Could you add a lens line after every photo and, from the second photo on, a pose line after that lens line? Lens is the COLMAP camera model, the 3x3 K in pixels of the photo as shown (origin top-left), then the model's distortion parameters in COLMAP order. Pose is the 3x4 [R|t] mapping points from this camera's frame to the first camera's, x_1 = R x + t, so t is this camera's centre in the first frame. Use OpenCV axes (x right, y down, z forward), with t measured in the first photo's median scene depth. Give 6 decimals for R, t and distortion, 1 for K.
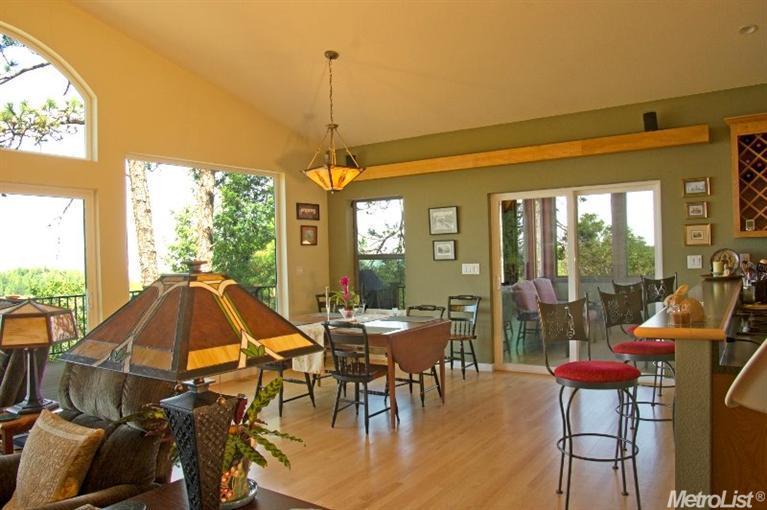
lens RADIAL K [[599.5, 0, 380.5], [0, 599.5, 251.6], [0, 0, 1]] dist [-0.049493, 0.003342]
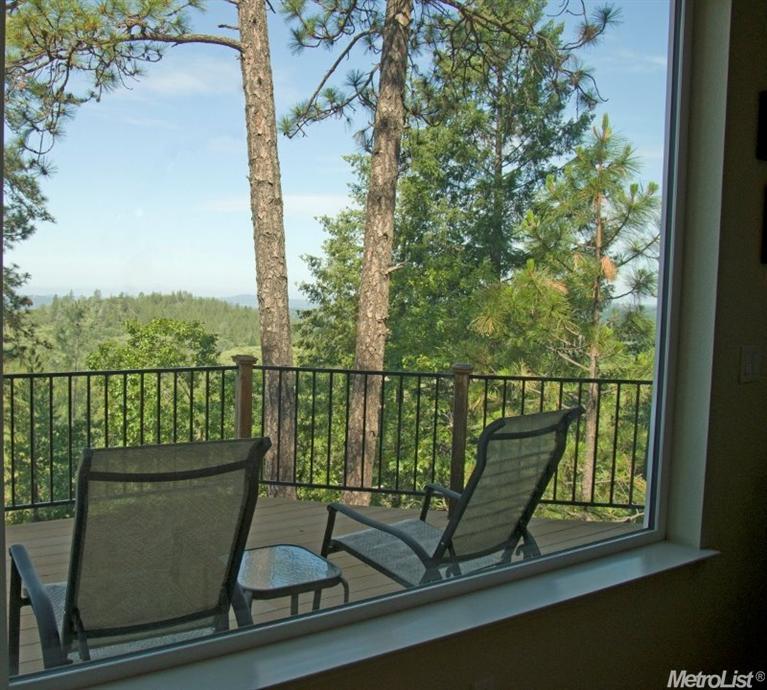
lens RADIAL K [[797.1, 0, 382.6], [0, 797.1, 345.5], [0, 0, 1]] dist [-0.148754, 0.000000]
pose [[0.963425, 0.064076, -0.260206, -0.307426], [-0.045927, 0.996107, 0.075247, 0.007076], [0.264014, -0.060544, 0.962617, 0.970519]]
